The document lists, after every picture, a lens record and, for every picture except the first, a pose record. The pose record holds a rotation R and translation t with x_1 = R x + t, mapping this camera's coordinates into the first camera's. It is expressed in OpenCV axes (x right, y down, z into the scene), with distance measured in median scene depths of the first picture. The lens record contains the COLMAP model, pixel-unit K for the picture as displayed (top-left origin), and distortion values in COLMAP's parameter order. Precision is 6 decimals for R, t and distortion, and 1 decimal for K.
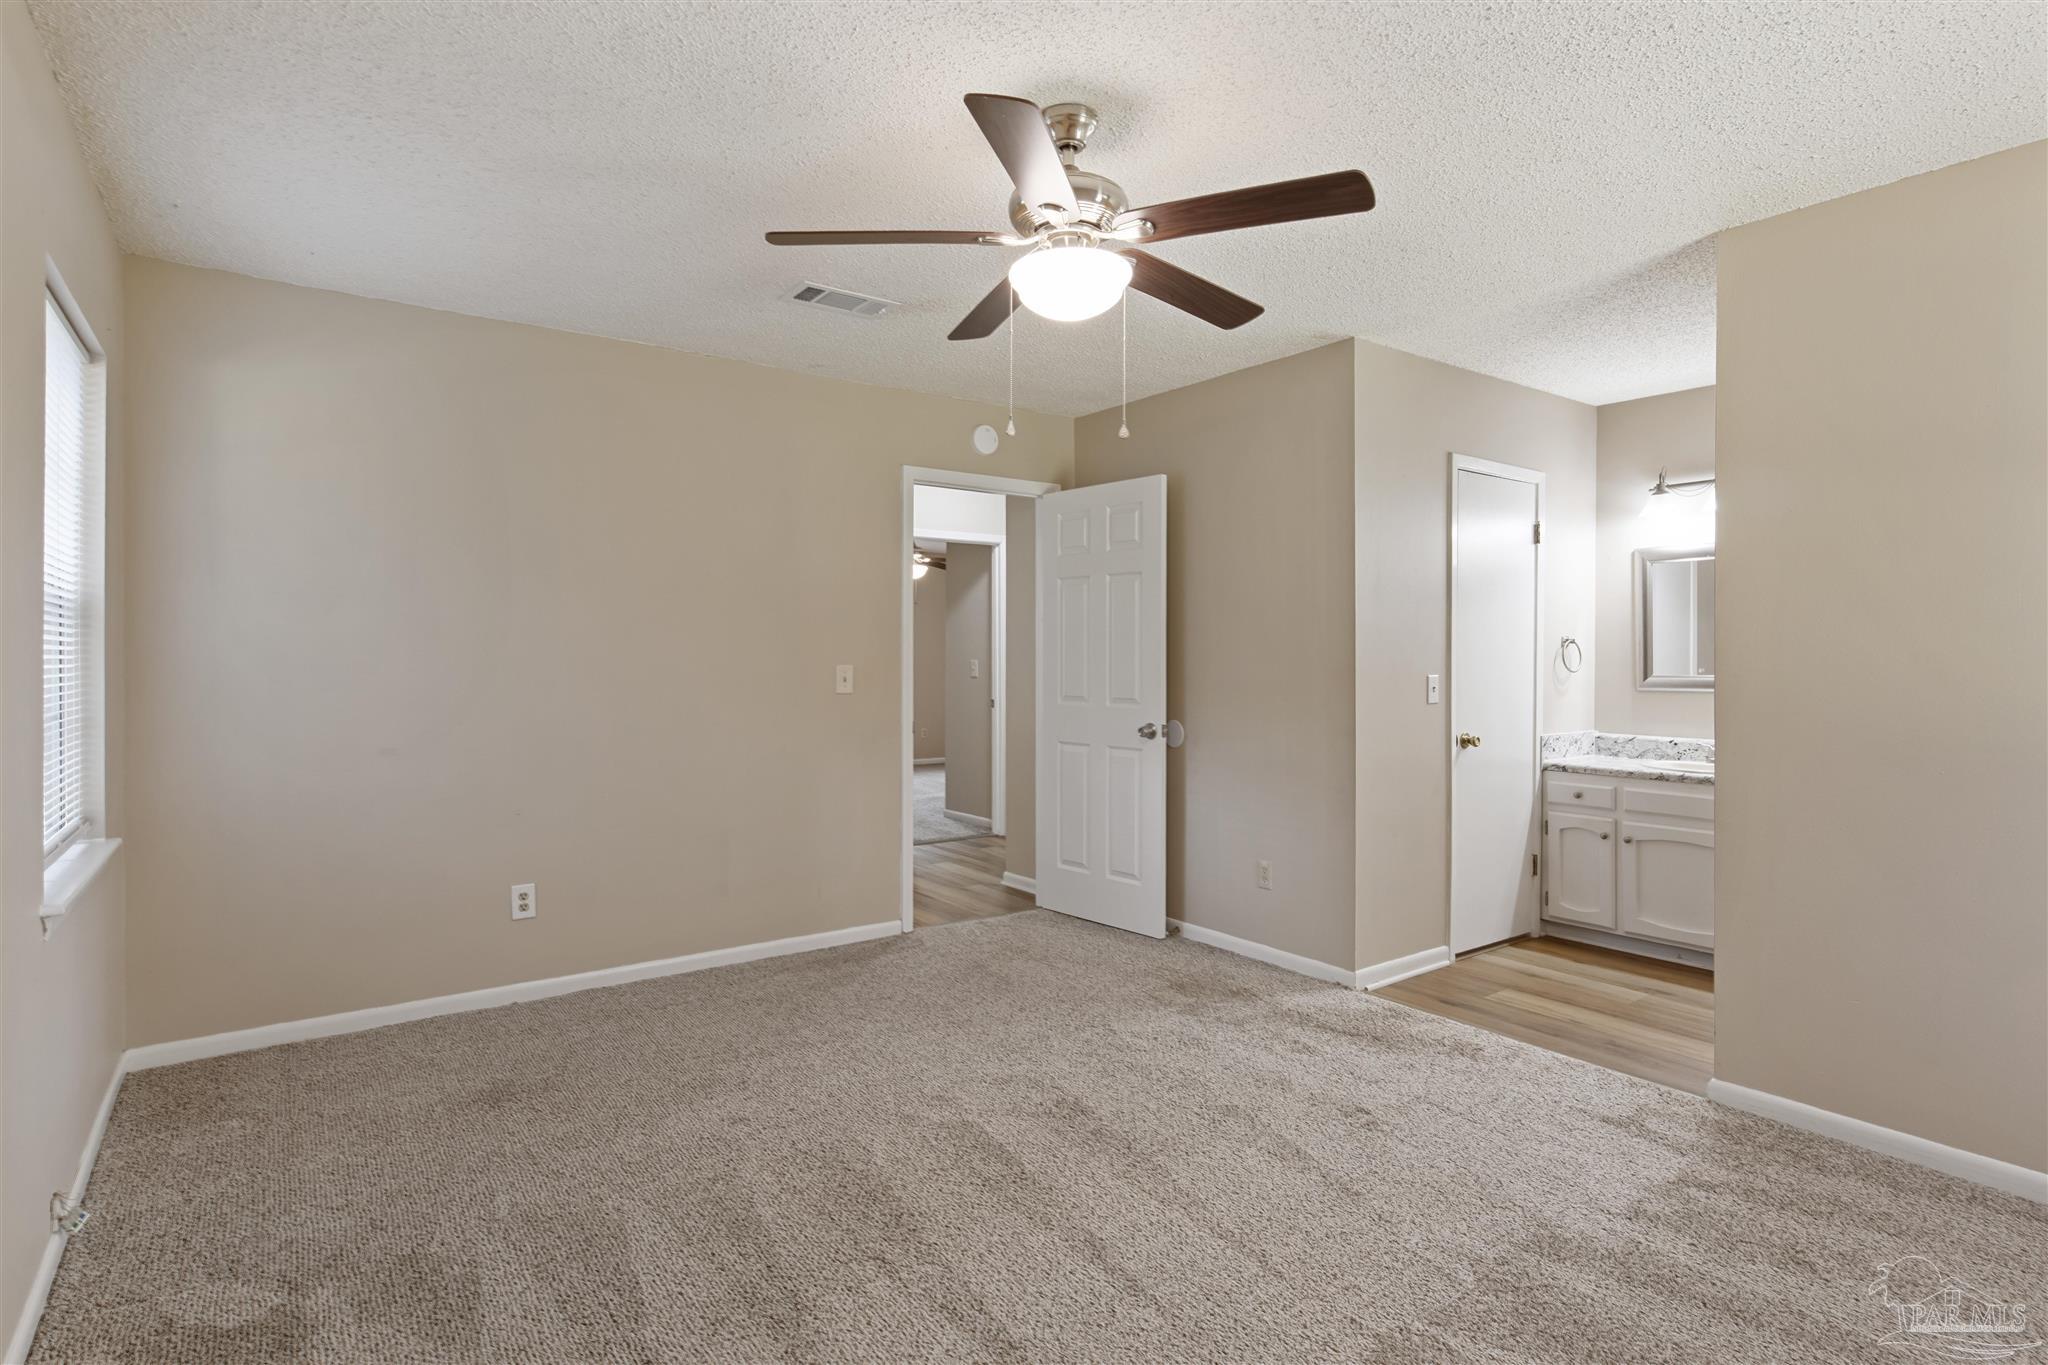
lens RADIAL K [[1030.9, 0, 1016.6], [0, 1030.9, 663.9], [0, 0, 1]] dist [-0.006567, 0.001522]
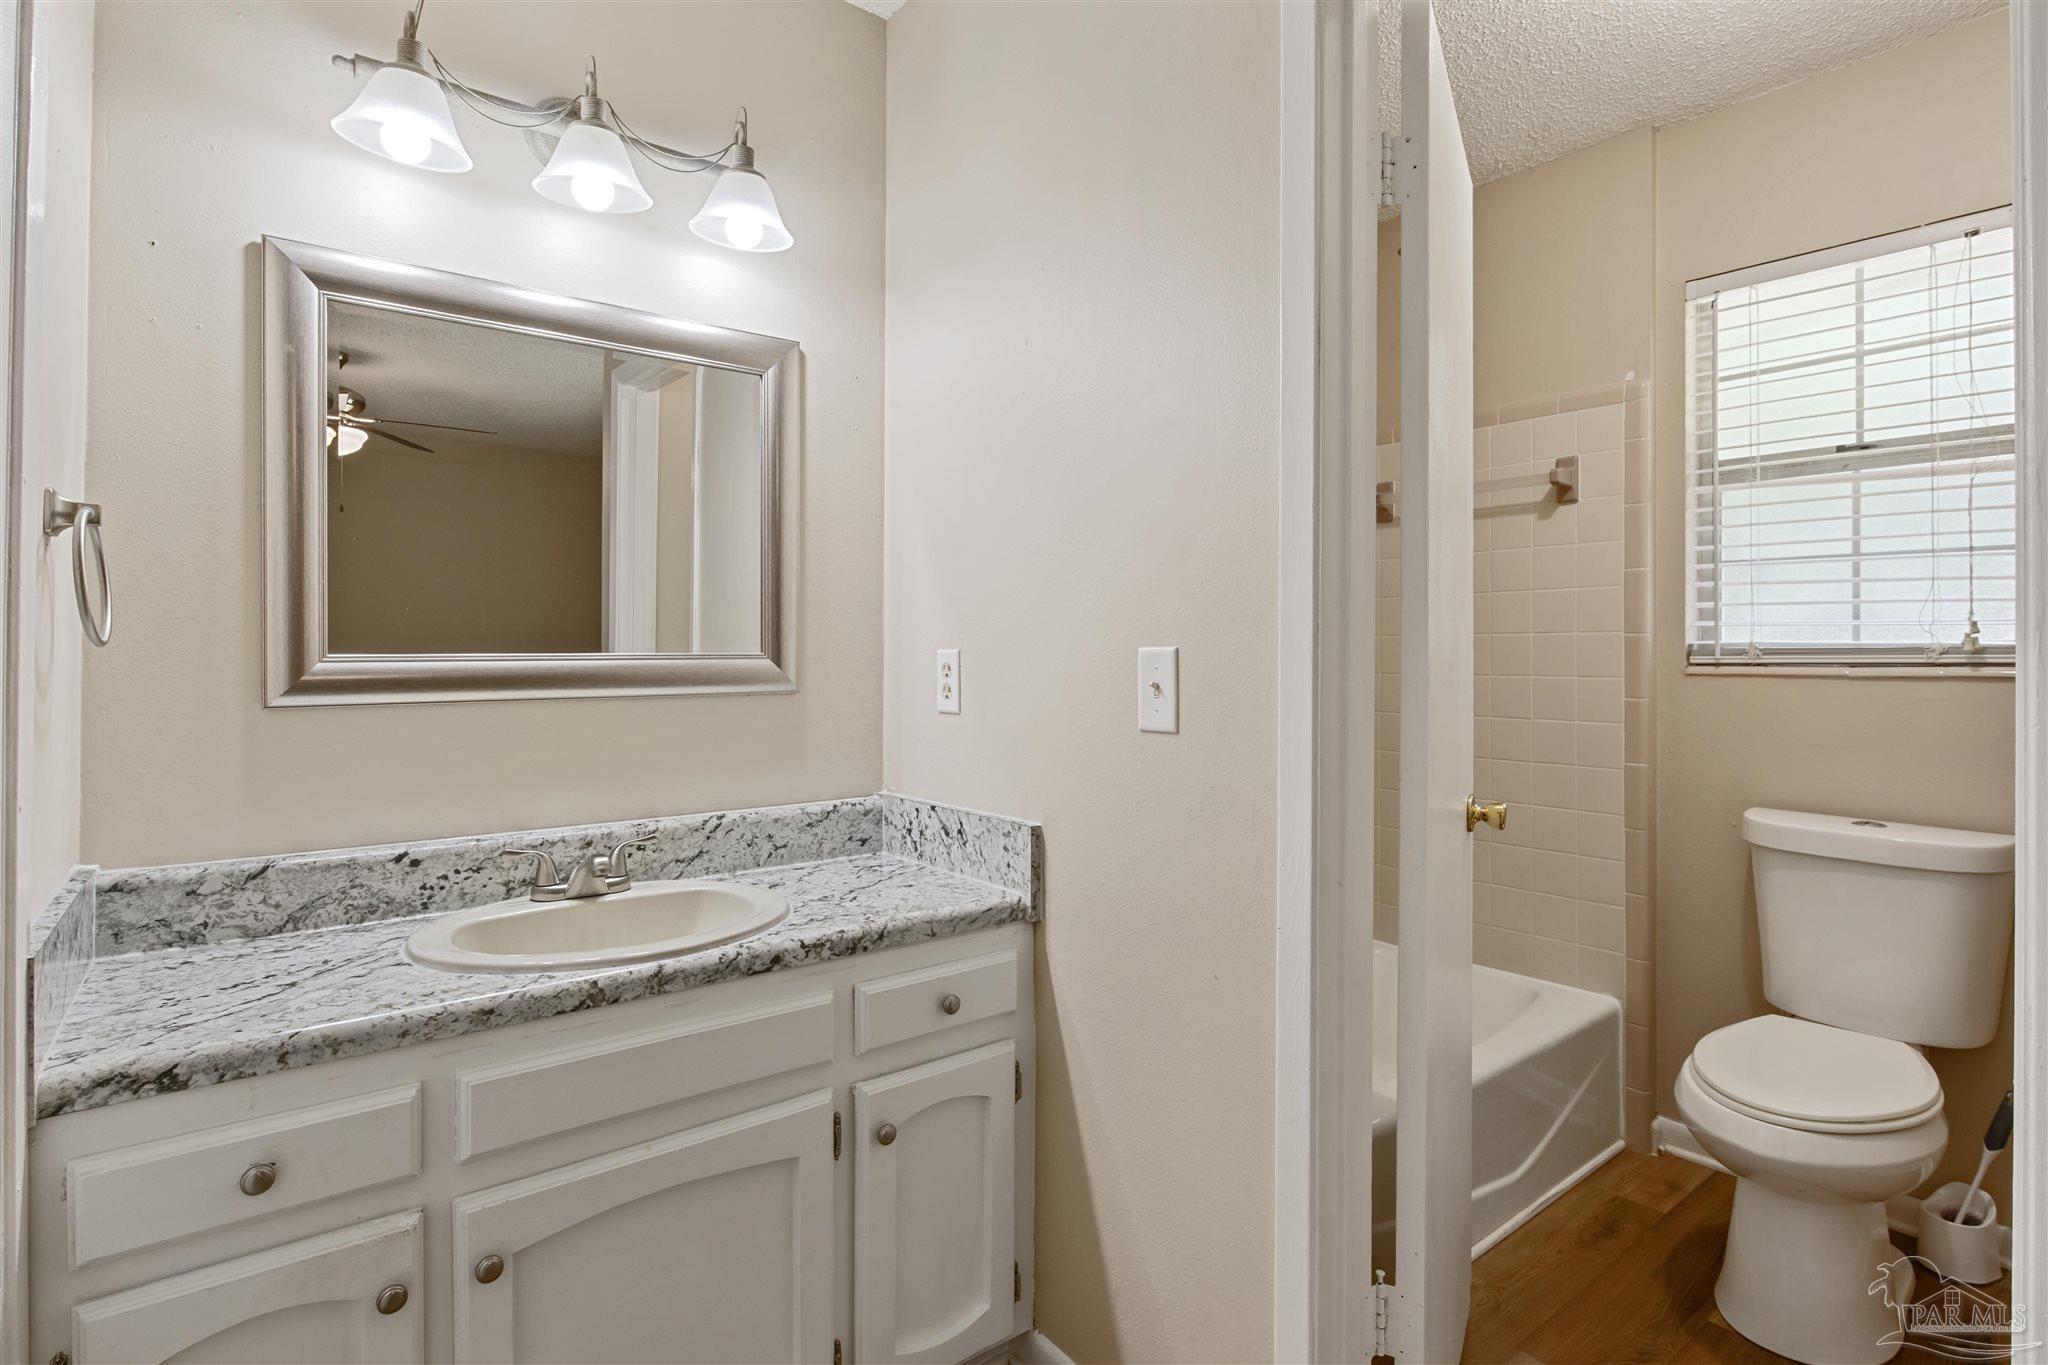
lens RADIAL K [[1030.9, 0, 1023.9], [0, 1030.9, 647.0], [0, 0, 1]] dist [-0.006567, 0.001522]
pose [[-0.048131, 0.004059, 0.998833, 0.302430], [0.006752, 0.999970, -0.003739, 0.011226], [-0.998818, 0.006564, -0.048157, 0.823650]]
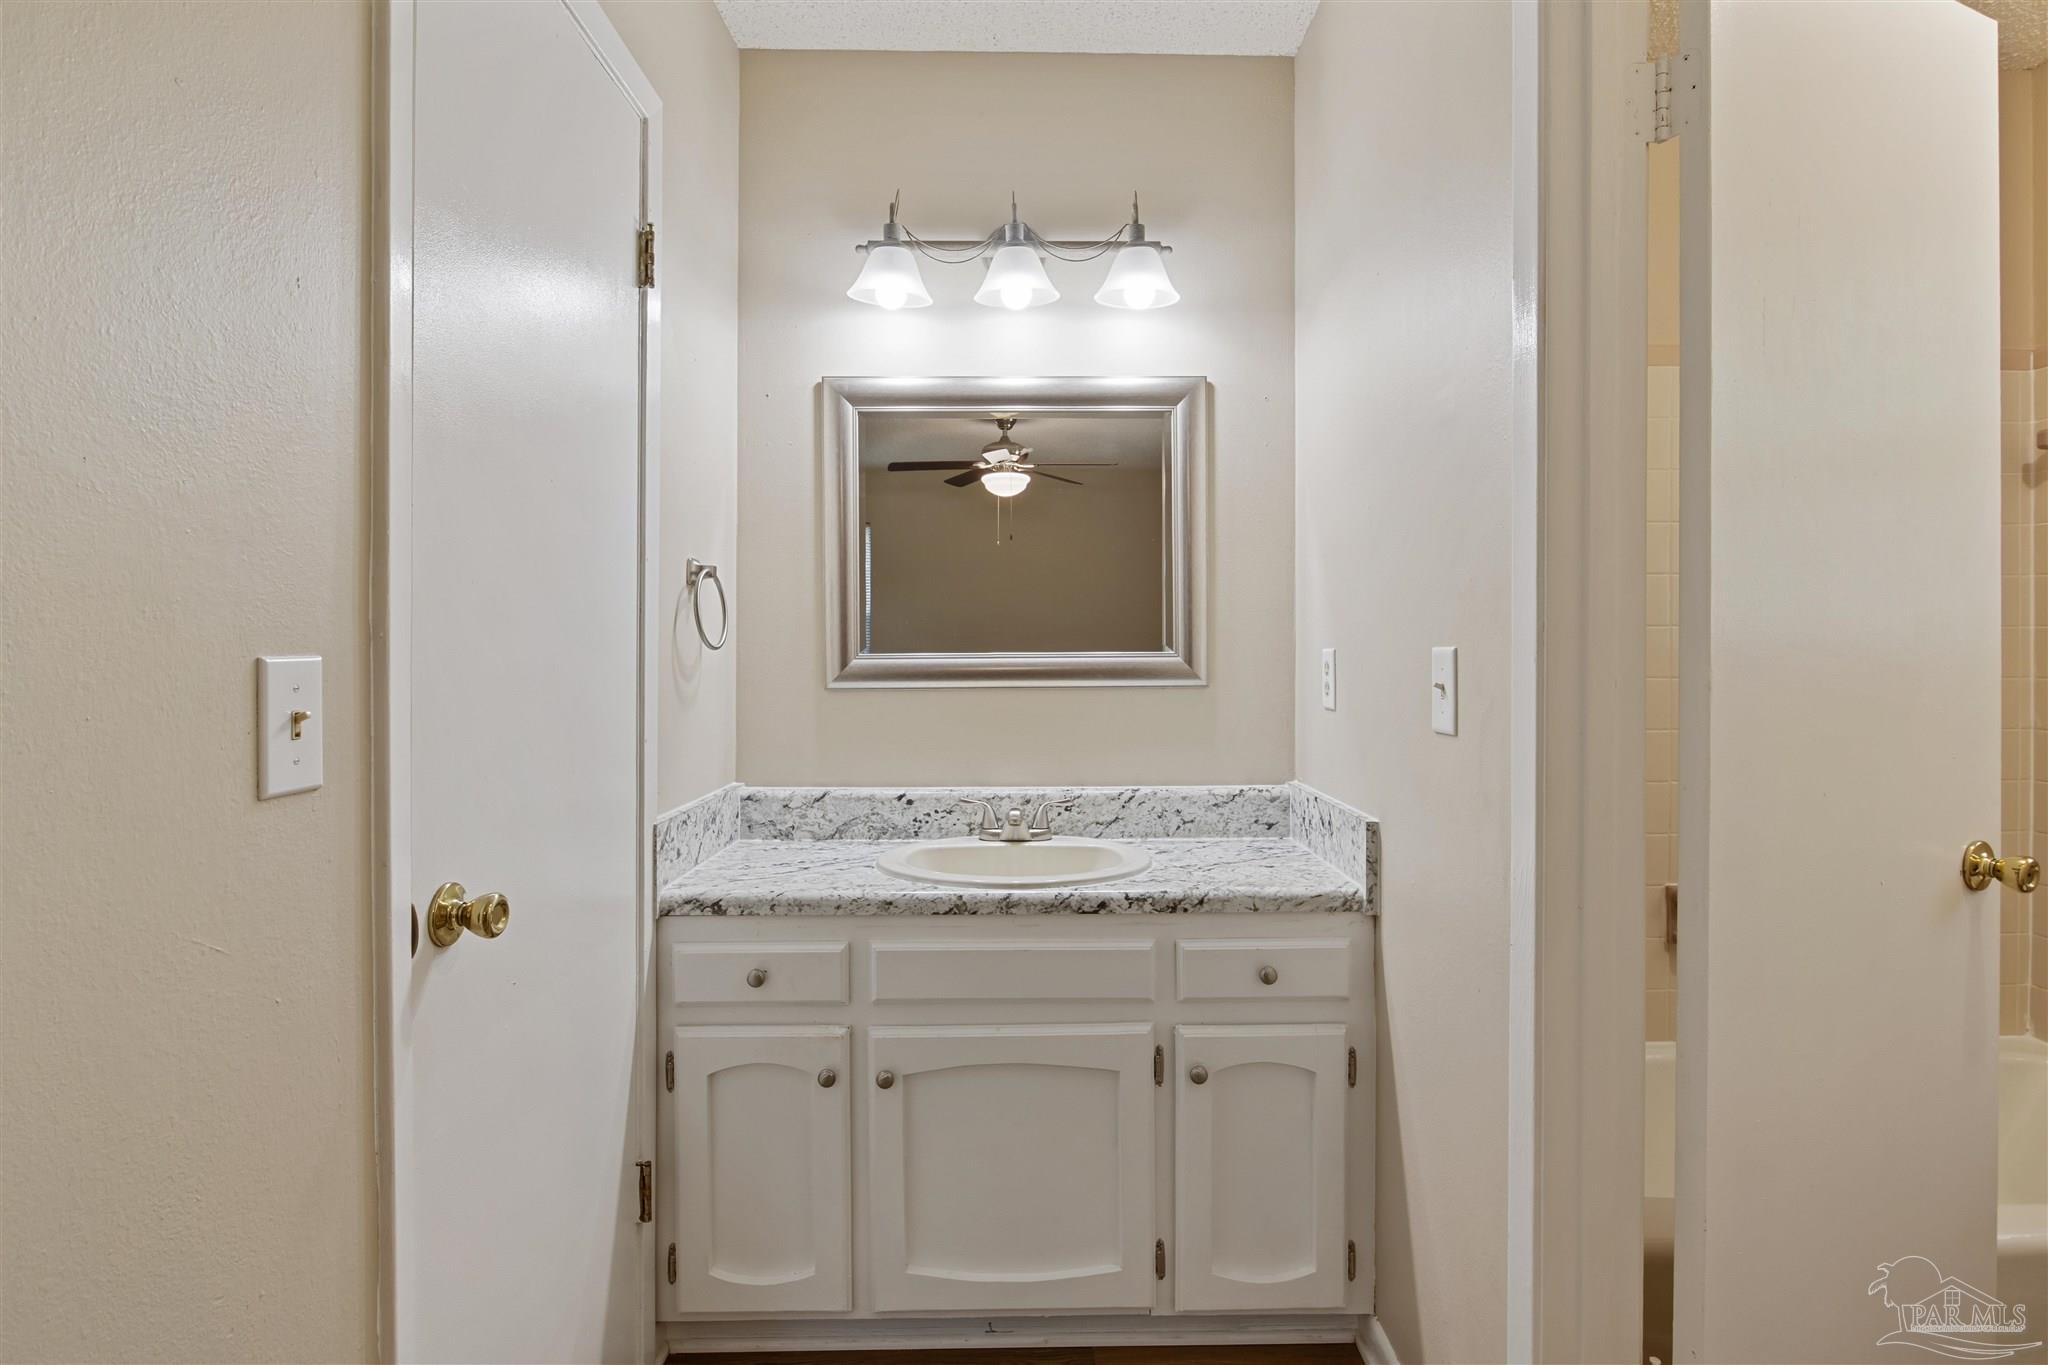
lens RADIAL K [[1030.9, 0, 1028.3], [0, 1030.9, 643.2], [0, 0, 1]] dist [-0.006567, 0.001522]
pose [[0.572335, 0.000618, 0.820019, 0.290808], [0.009644, 0.999925, -0.007485, 0.010291], [-0.819963, 0.012192, 0.572287, 0.691645]]
